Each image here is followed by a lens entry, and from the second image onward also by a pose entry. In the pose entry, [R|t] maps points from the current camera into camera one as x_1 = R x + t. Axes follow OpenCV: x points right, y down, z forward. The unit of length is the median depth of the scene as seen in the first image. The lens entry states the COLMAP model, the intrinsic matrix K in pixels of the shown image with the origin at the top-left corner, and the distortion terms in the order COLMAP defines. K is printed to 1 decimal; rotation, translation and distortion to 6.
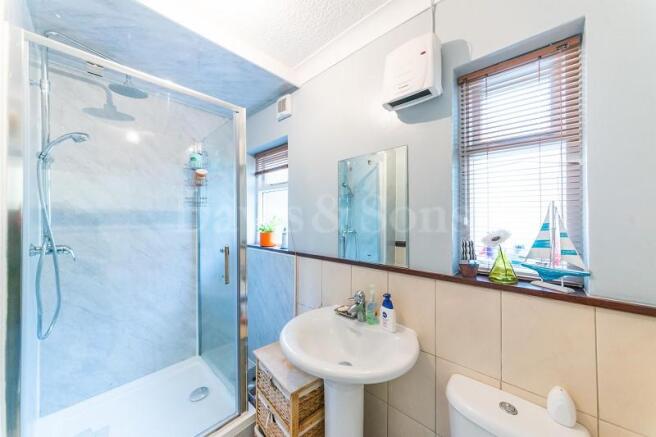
lens RADIAL K [[229.8, 0, 326.1], [0, 229.8, 213.7], [0, 0, 1]] dist [0.000225, 0.000068]
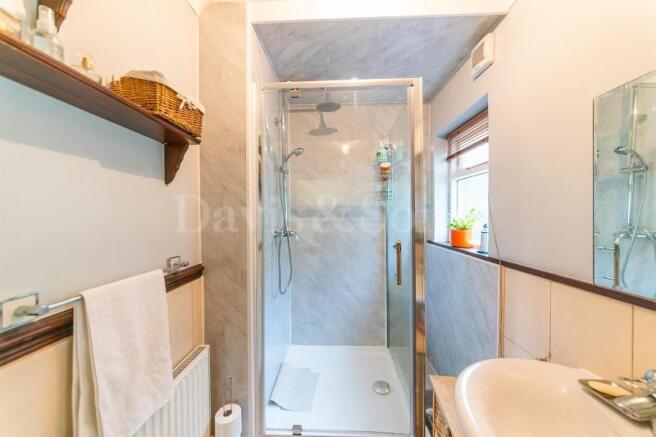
lens RADIAL K [[229.8, 0, 326.1], [0, 229.8, 213.7], [0, 0, 1]] dist [0.000225, 0.000068]
pose [[0.664008, -0.002274, -0.747722, 0.030740], [0.016504, 0.999796, 0.011616, 0.012277], [0.747543, -0.020054, 0.663910, 0.149892]]
